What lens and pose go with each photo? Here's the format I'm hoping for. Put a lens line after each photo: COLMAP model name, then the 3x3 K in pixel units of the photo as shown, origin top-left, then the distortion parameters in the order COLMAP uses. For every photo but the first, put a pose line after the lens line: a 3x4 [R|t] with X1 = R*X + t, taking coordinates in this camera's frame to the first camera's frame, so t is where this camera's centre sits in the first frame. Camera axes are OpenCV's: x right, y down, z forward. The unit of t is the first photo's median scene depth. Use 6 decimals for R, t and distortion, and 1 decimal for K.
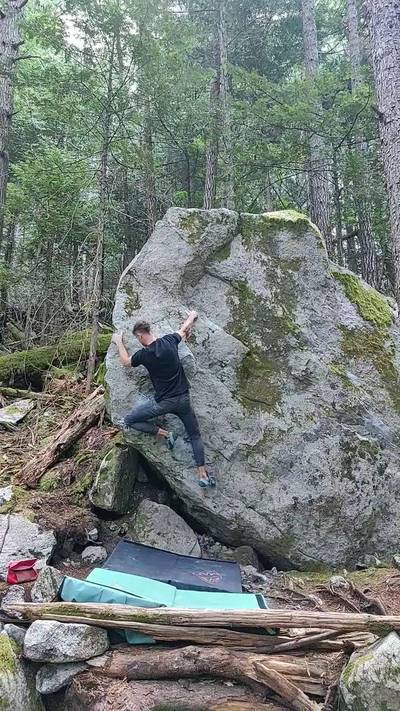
lens RADIAL K [[544.8, 0, 198.9], [0, 544.8, 351.4], [0, 0, 1]] dist [0.009728, 0.041179]
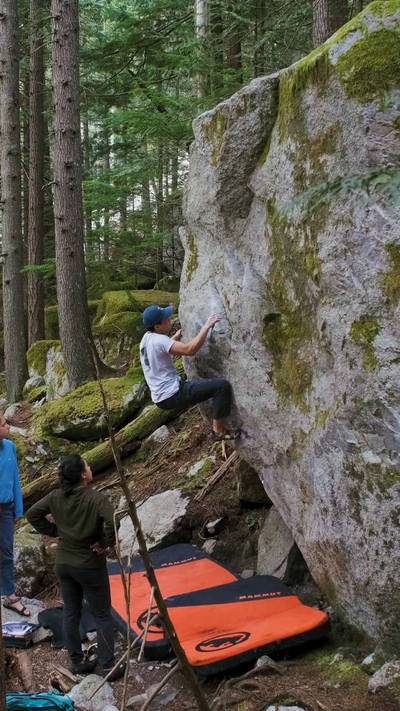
lens RADIAL K [[883.6, 0, 219.5], [0, 883.6, 344.6], [0, 0, 1]] dist [0.035319, 0.000000]
pose [[0.324240, 0.006884, -0.945950, 1.137269], [0.302209, 0.946818, 0.110477, -0.107572], [0.896403, -0.321696, 0.304916, 0.613009]]
